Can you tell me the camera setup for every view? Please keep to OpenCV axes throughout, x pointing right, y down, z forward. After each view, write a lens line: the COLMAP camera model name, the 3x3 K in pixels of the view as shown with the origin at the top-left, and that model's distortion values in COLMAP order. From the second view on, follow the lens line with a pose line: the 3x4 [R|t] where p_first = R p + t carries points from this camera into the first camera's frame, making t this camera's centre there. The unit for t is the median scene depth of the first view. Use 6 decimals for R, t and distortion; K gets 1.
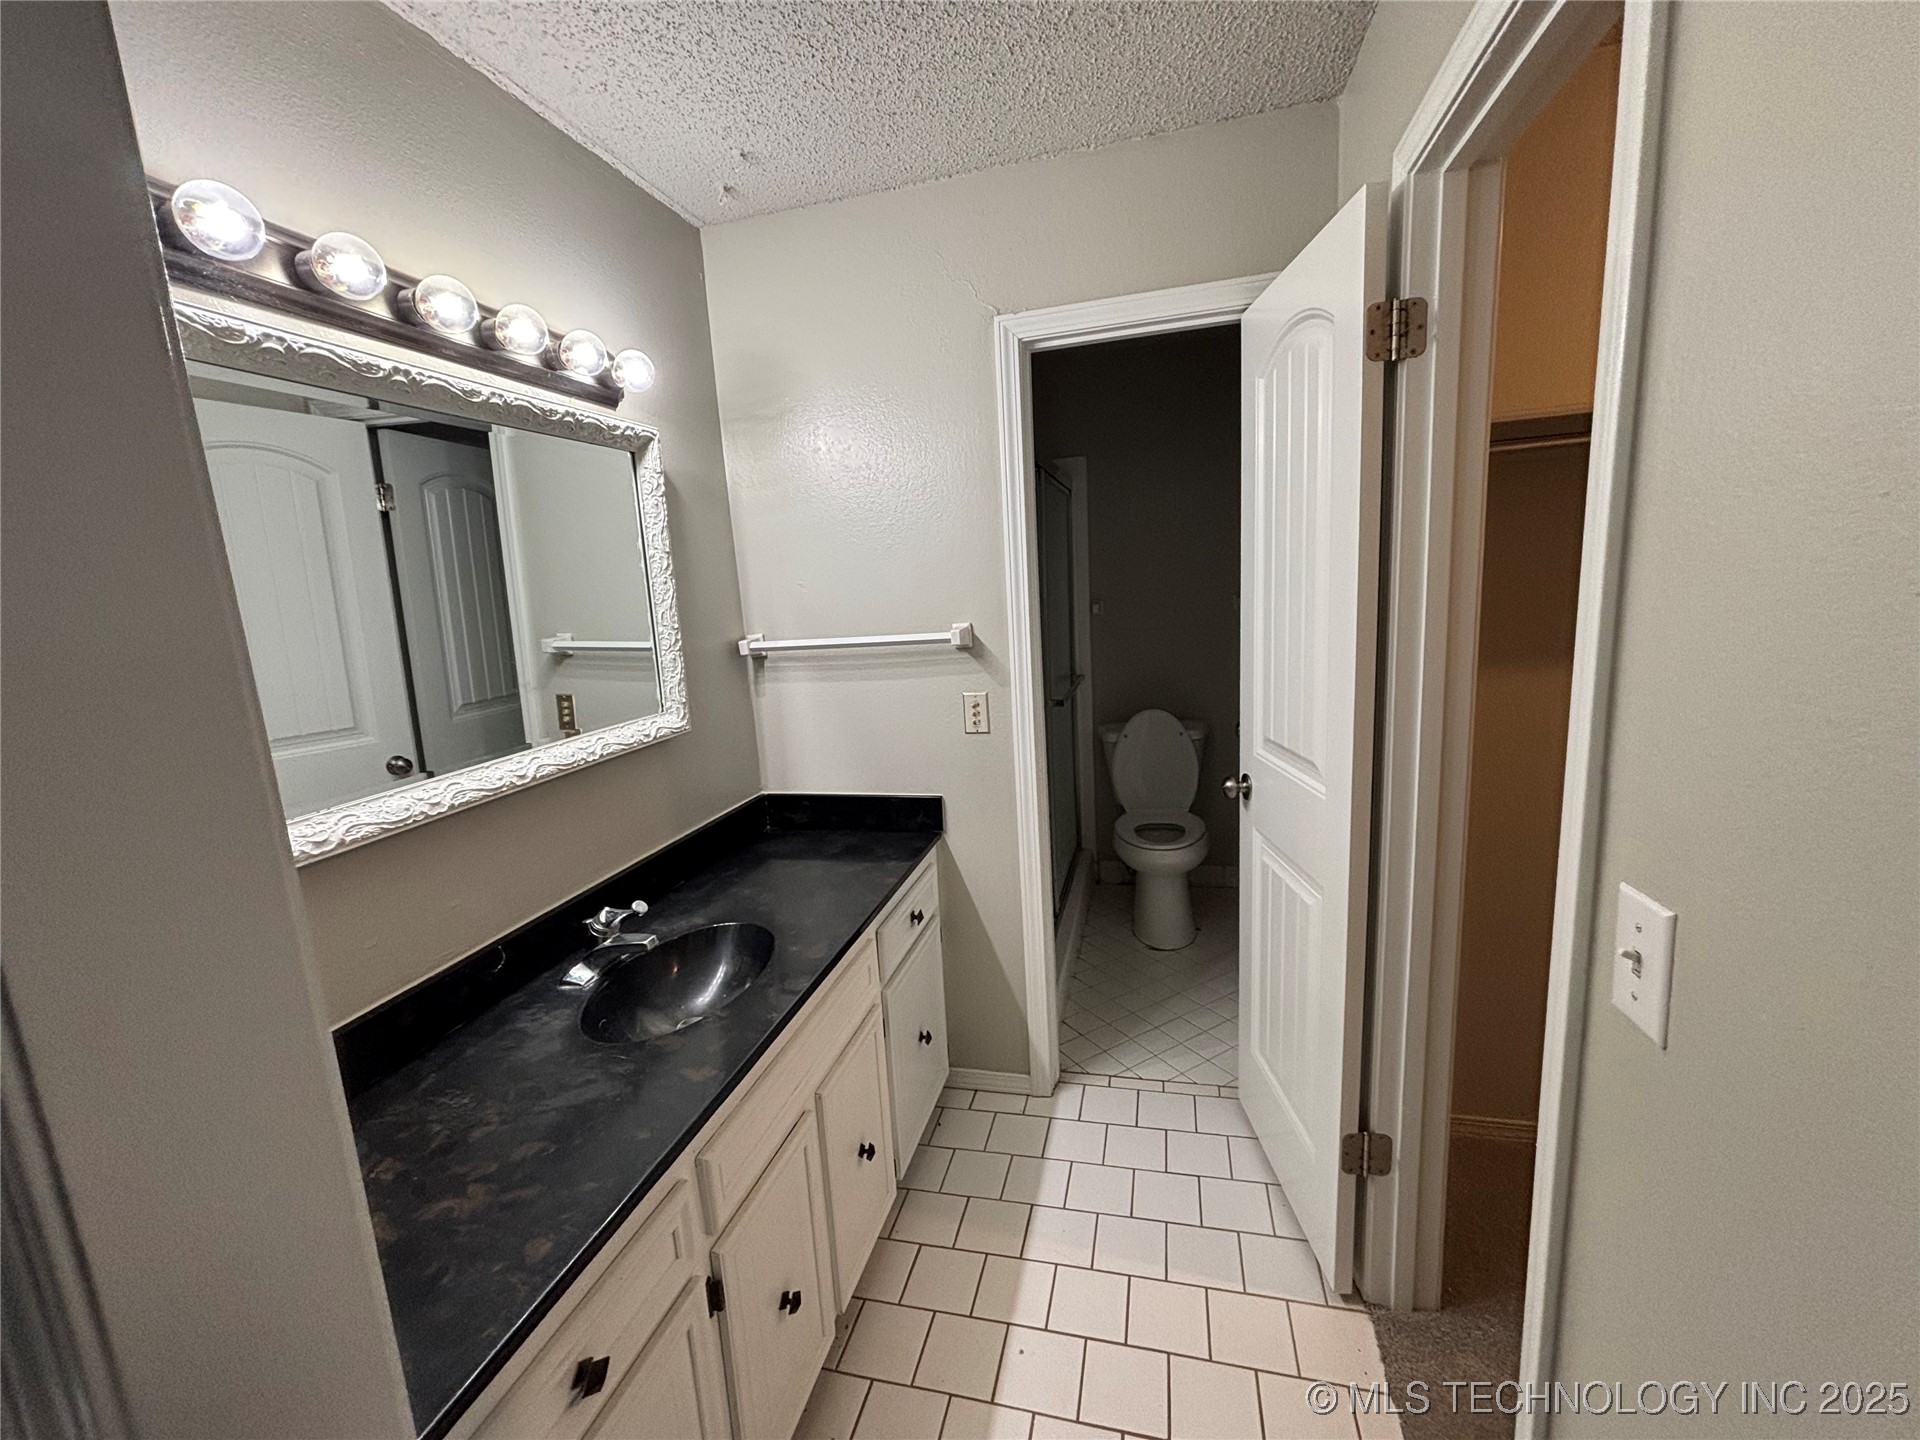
lens RADIAL K [[773.7, 0, 953.6], [0, 773.7, 715.1], [0, 0, 1]] dist [-0.001404, 0.000320]
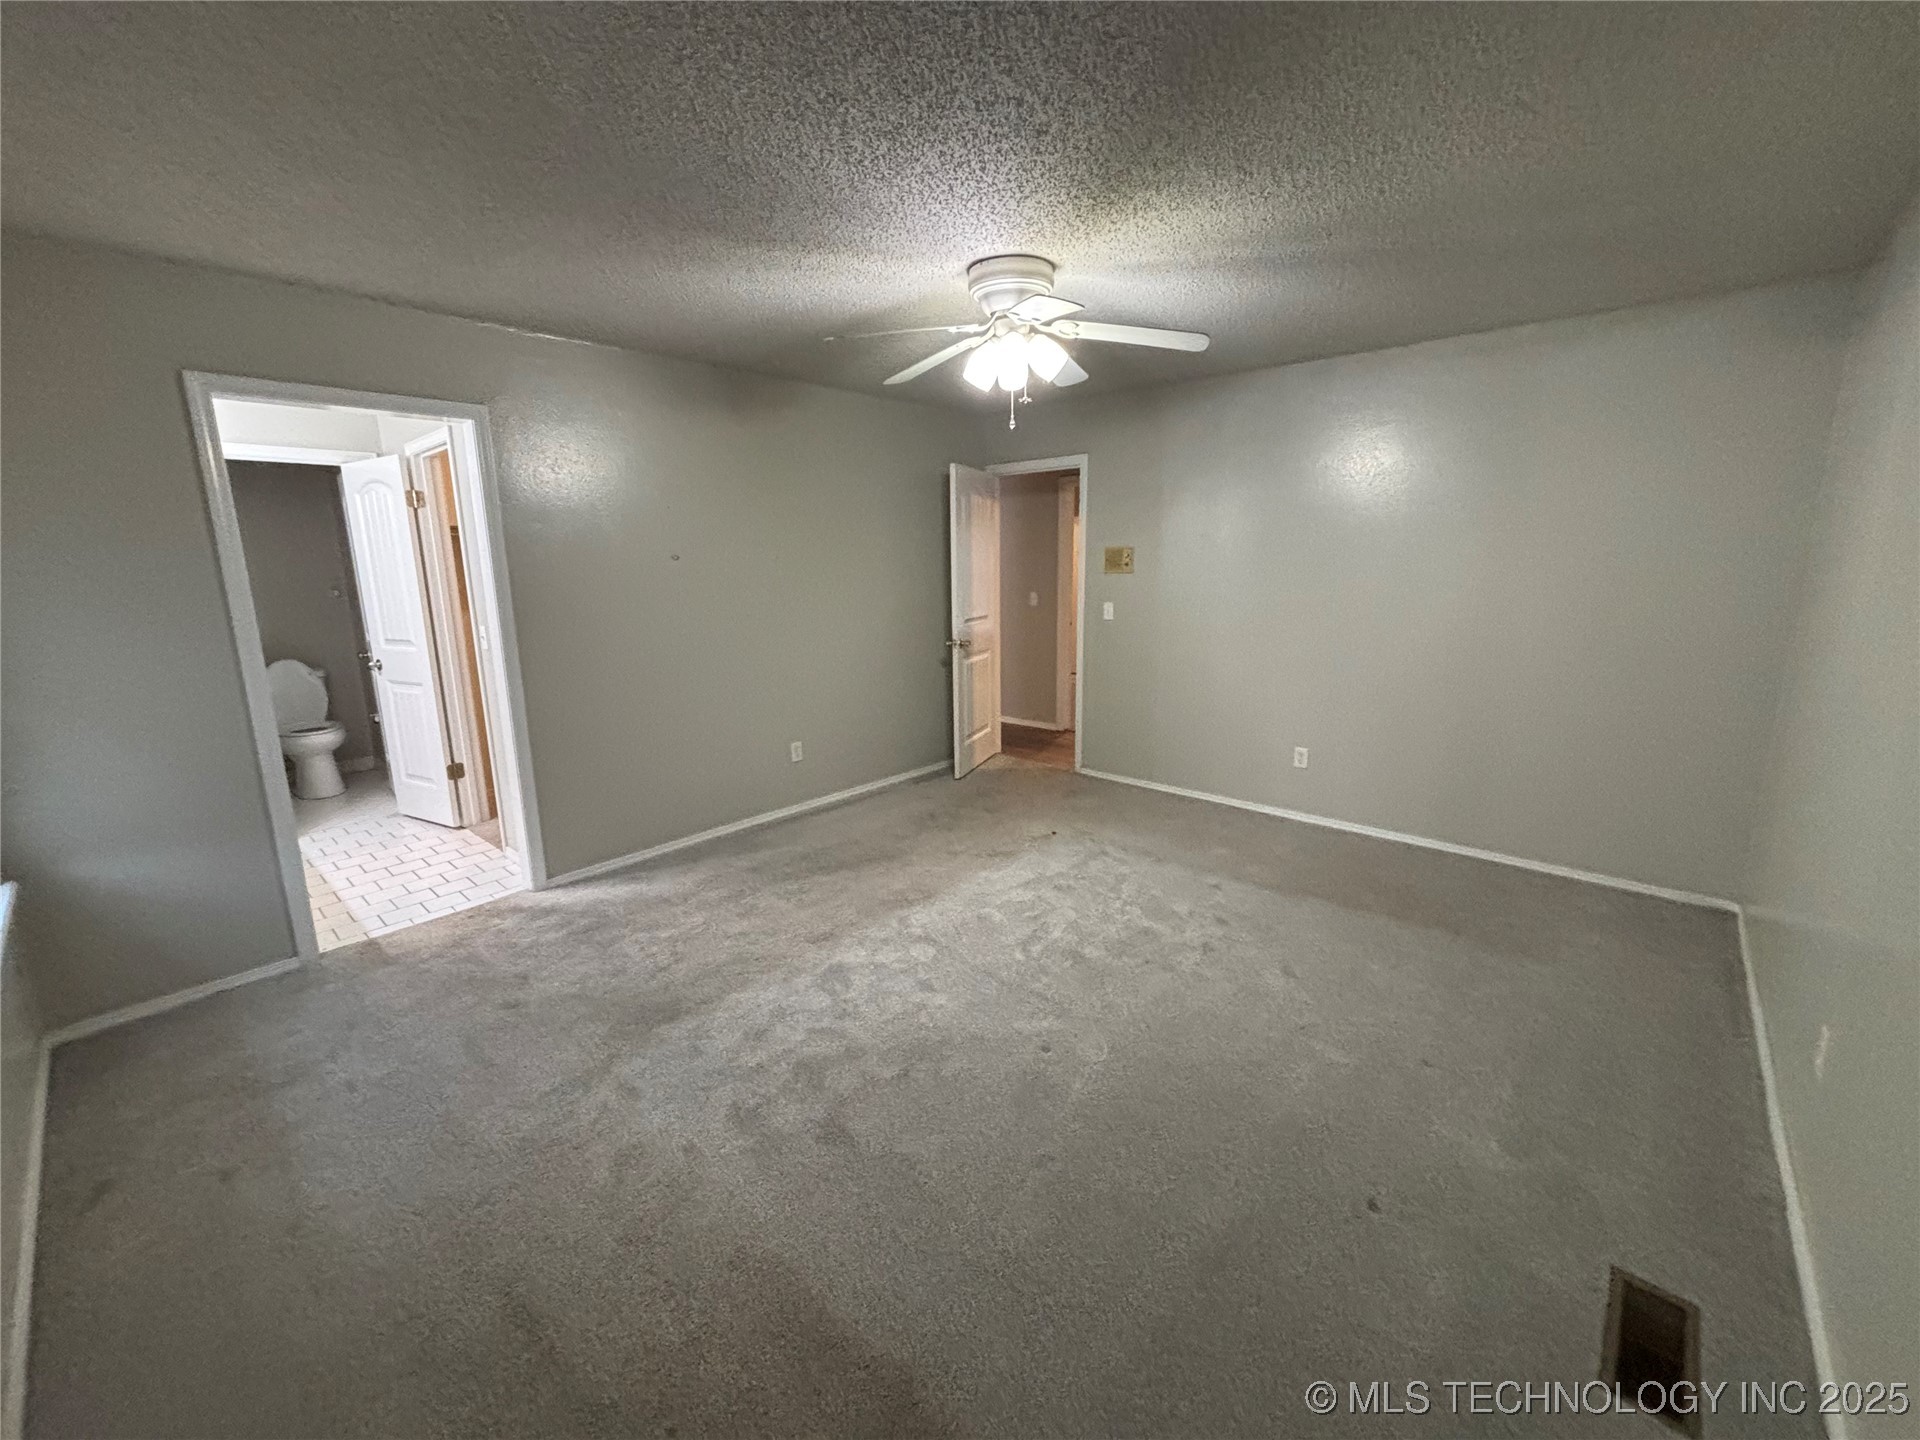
lens RADIAL K [[773.7, 0, 960.4], [0, 773.7, 720.0], [0, 0, 1]] dist [-0.001404, 0.000320]
pose [[0.463209, -0.121917, 0.877823, -0.523088], [0.135138, 0.988626, 0.065996, 0.209923], [-0.875885, 0.088058, 0.474417, -0.966379]]
